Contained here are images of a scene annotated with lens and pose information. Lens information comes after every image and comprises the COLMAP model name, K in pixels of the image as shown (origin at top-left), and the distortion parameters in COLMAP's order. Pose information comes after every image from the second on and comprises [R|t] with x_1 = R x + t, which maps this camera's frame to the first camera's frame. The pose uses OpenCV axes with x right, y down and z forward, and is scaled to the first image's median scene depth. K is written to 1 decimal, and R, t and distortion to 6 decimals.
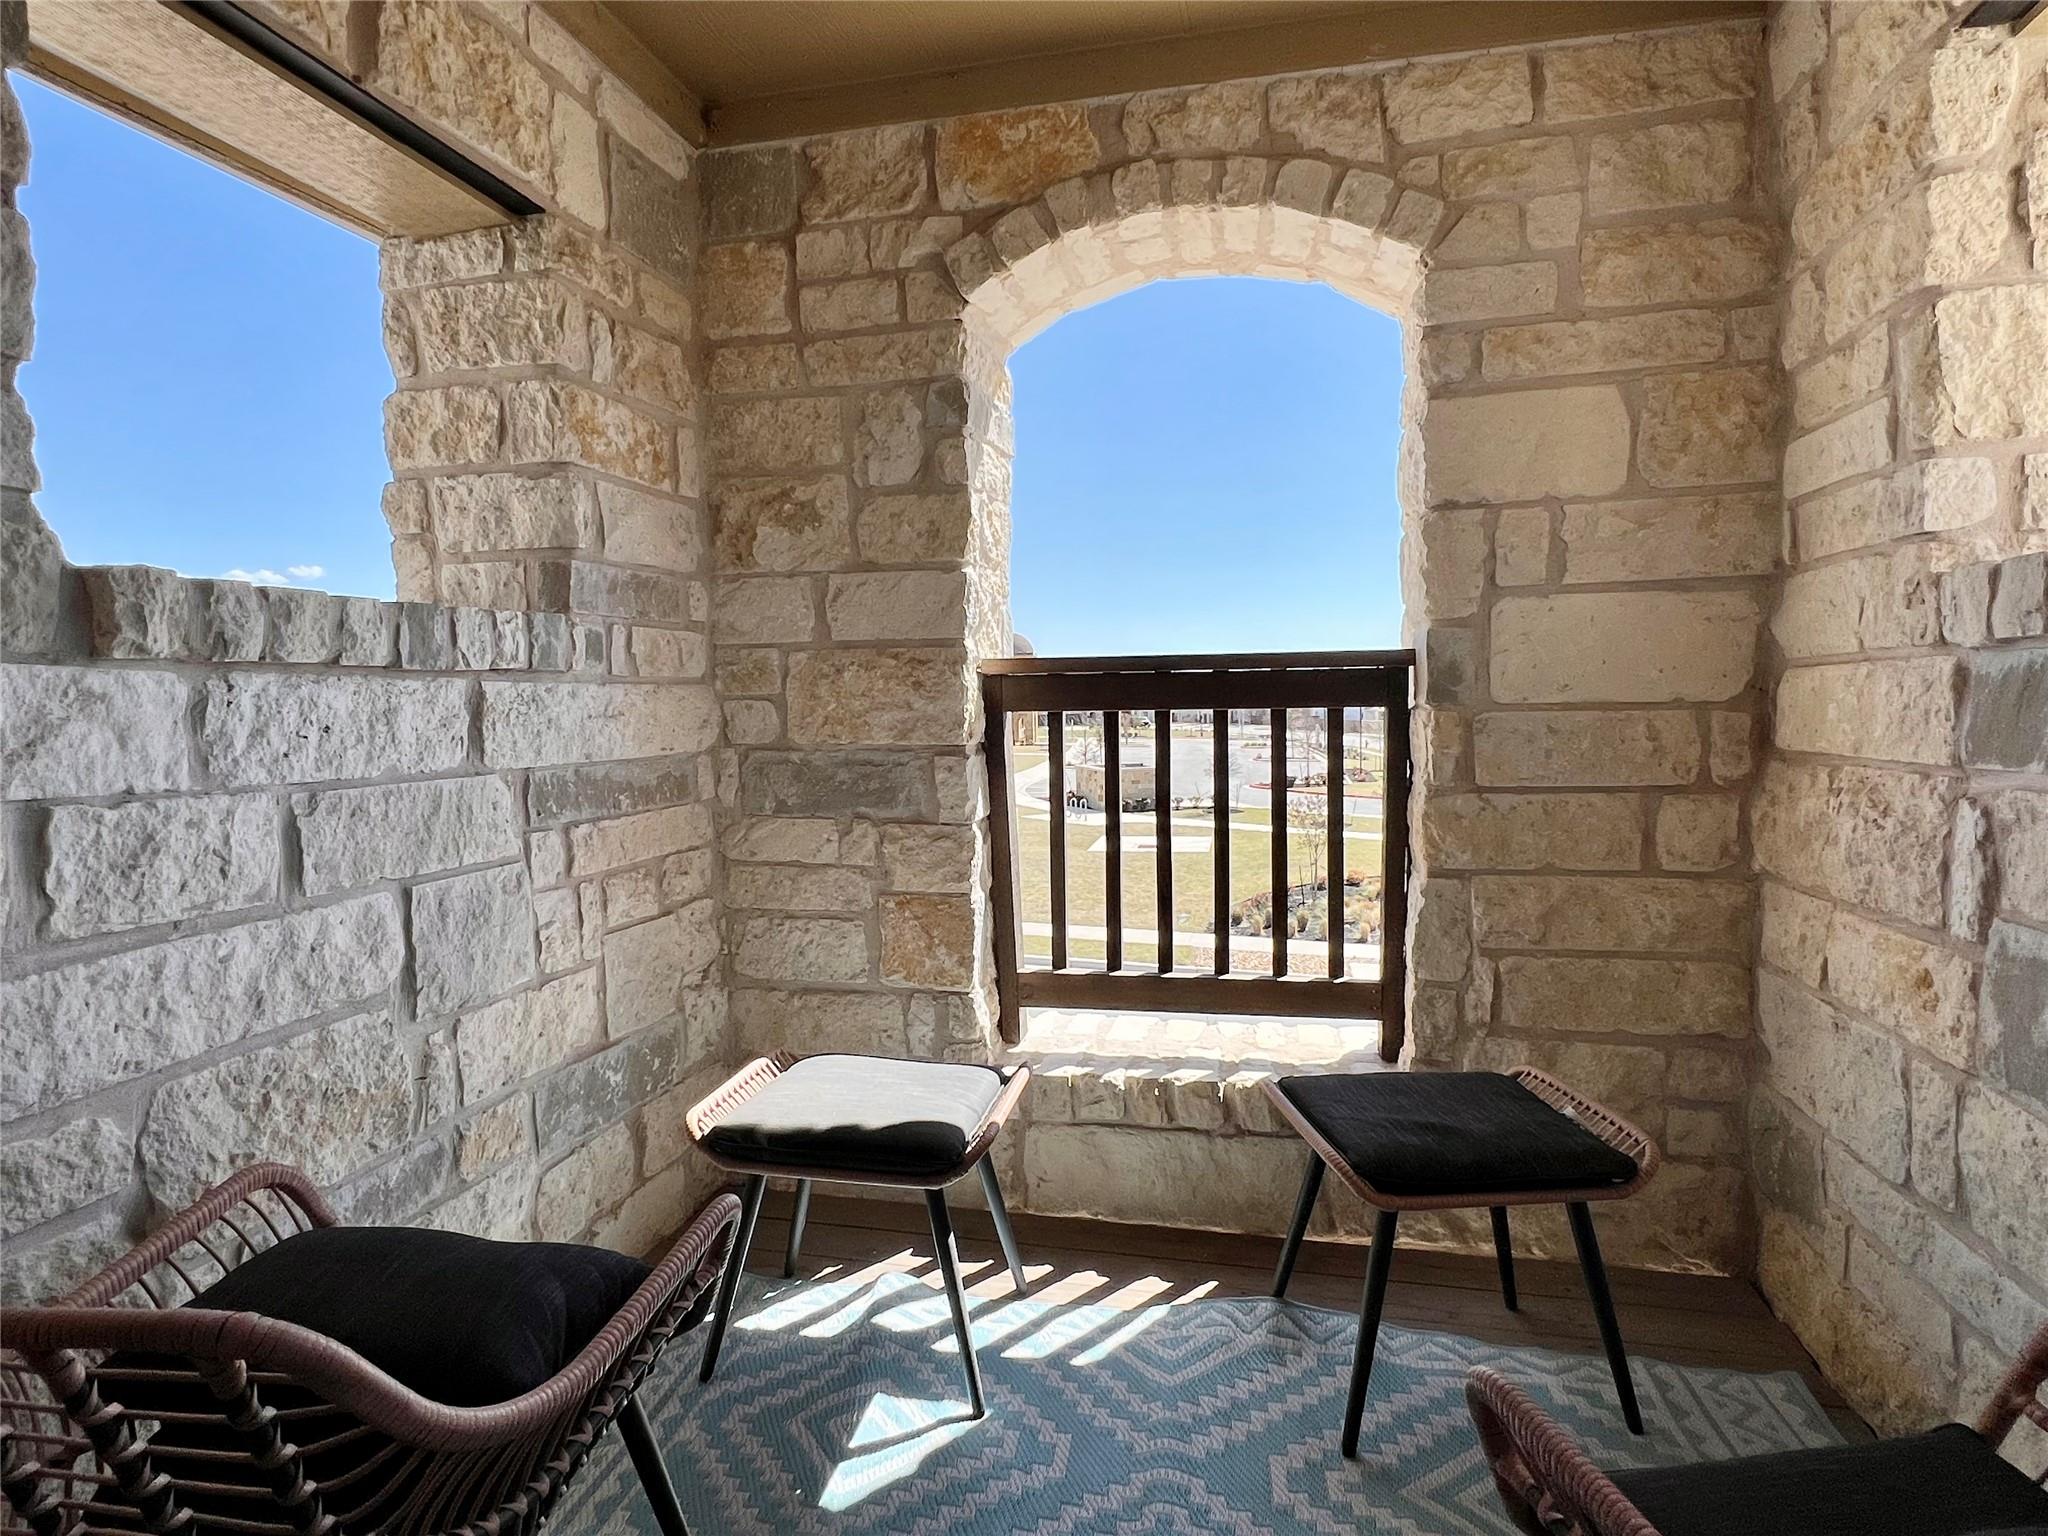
lens RADIAL K [[1143.2, 0, 1024.0], [0, 1143.2, 768.0], [0, 0, 1]] dist [-0.013542, 0.001672]
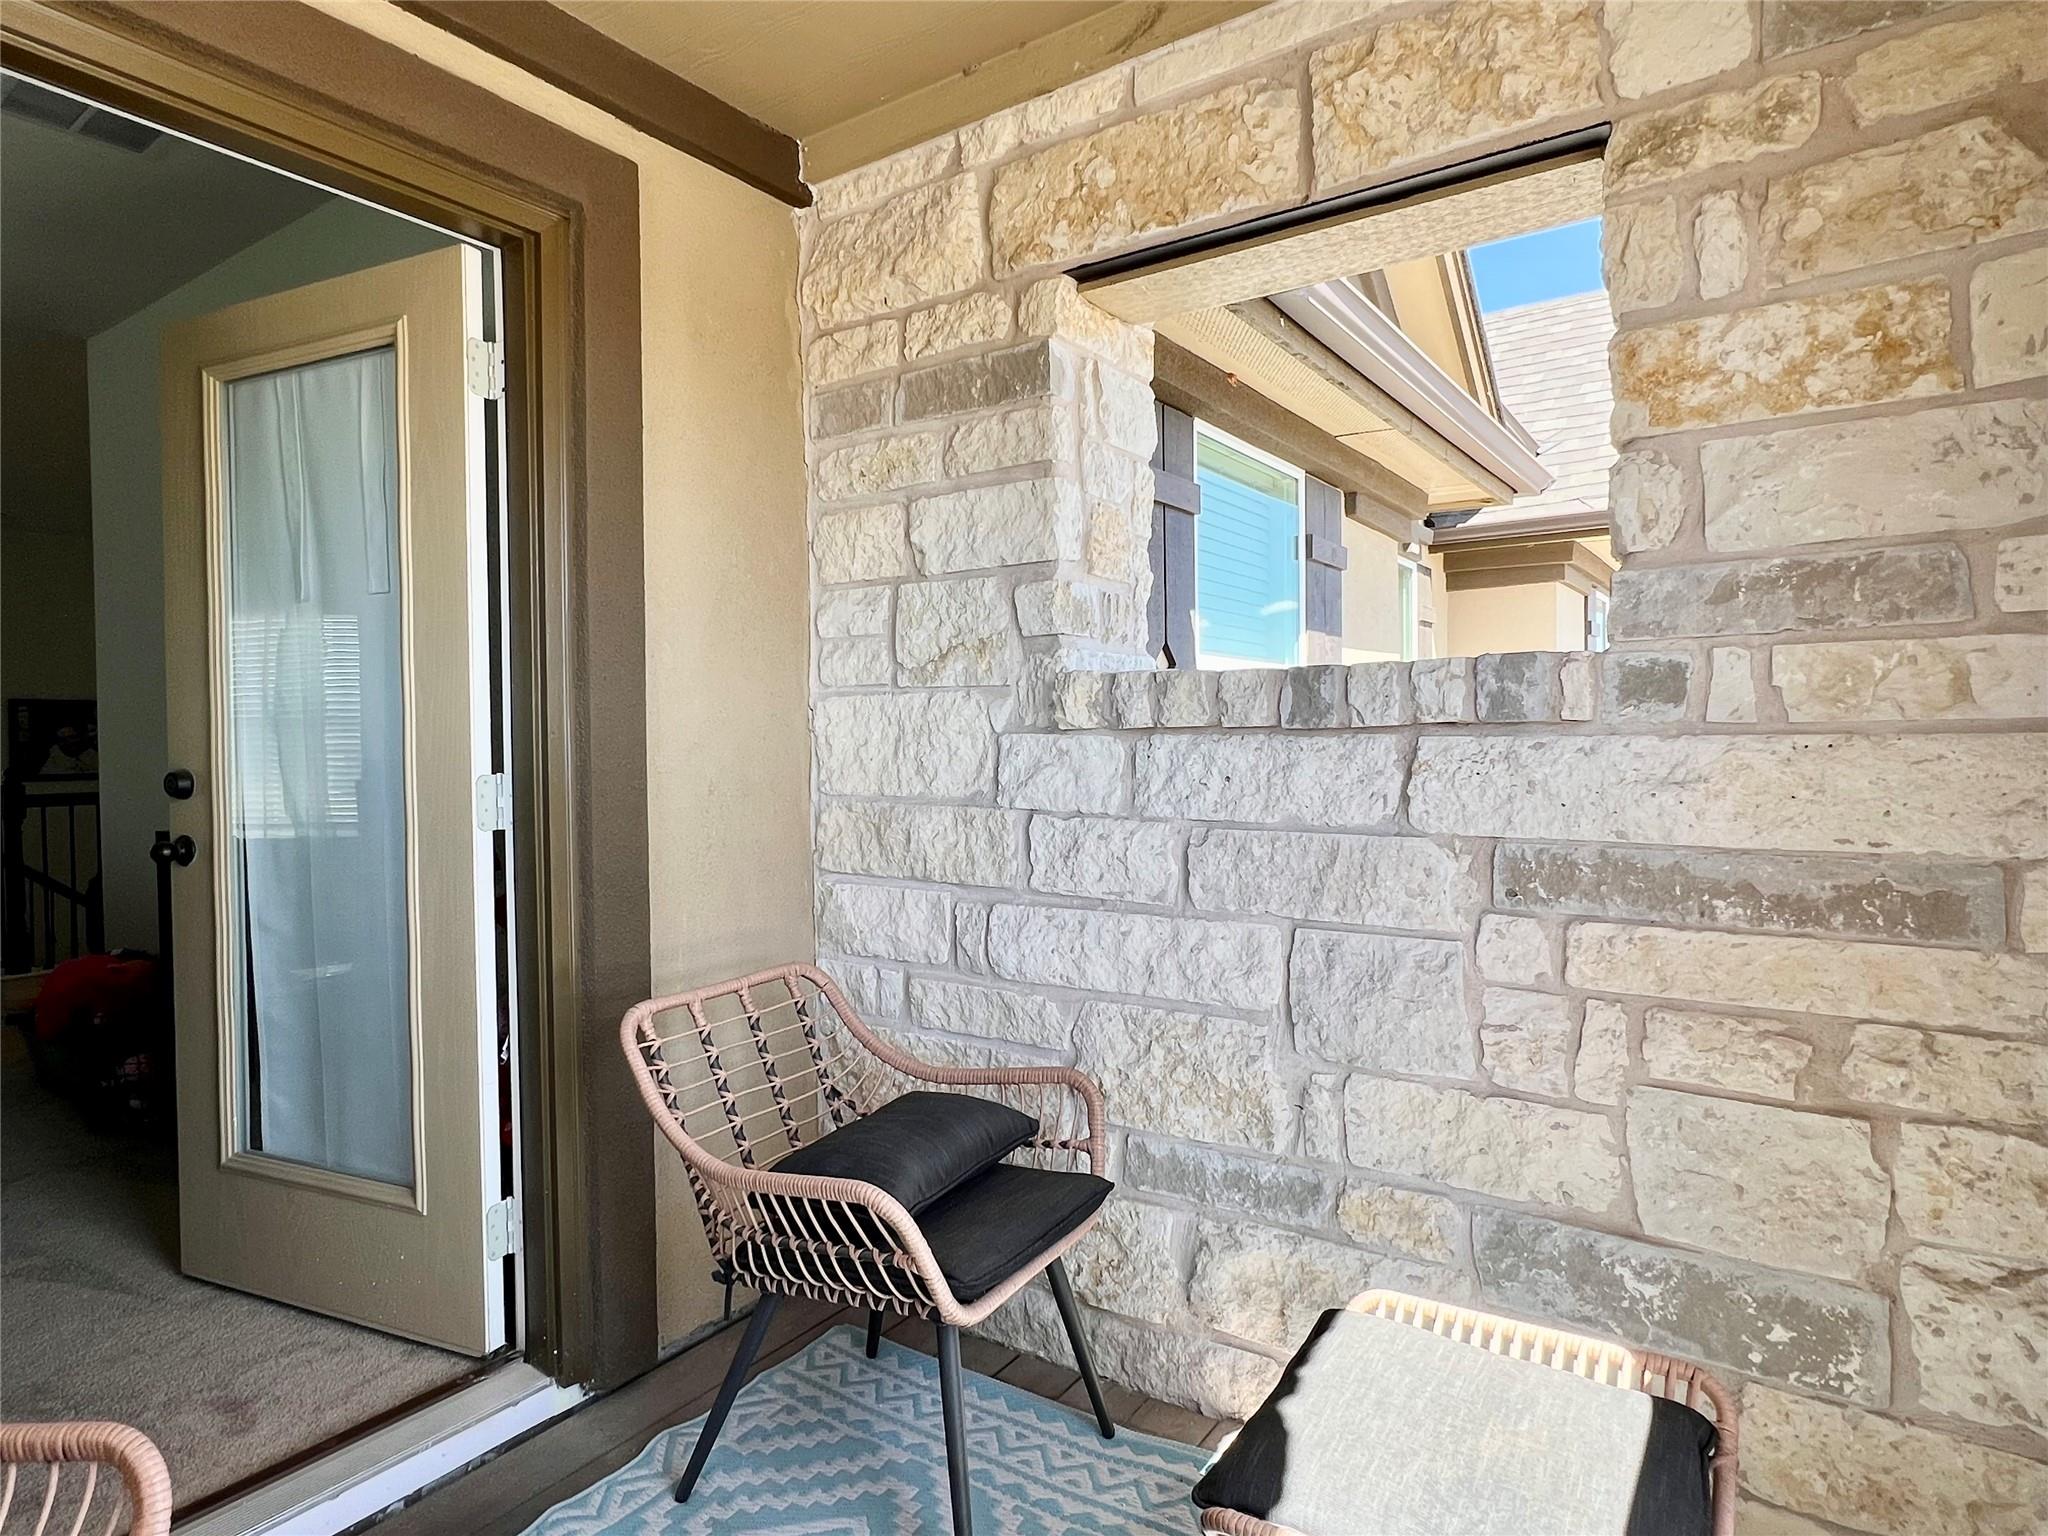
lens RADIAL K [[1143.2, 0, 1024.0], [0, 1143.2, 768.0], [0, 0, 1]] dist [-0.013542, 0.001672]
pose [[-0.368626, 0.047099, -0.928384, 0.559113], [-0.040682, 0.996941, 0.066730, -0.109494], [0.928687, 0.062367, -0.365583, 1.145912]]
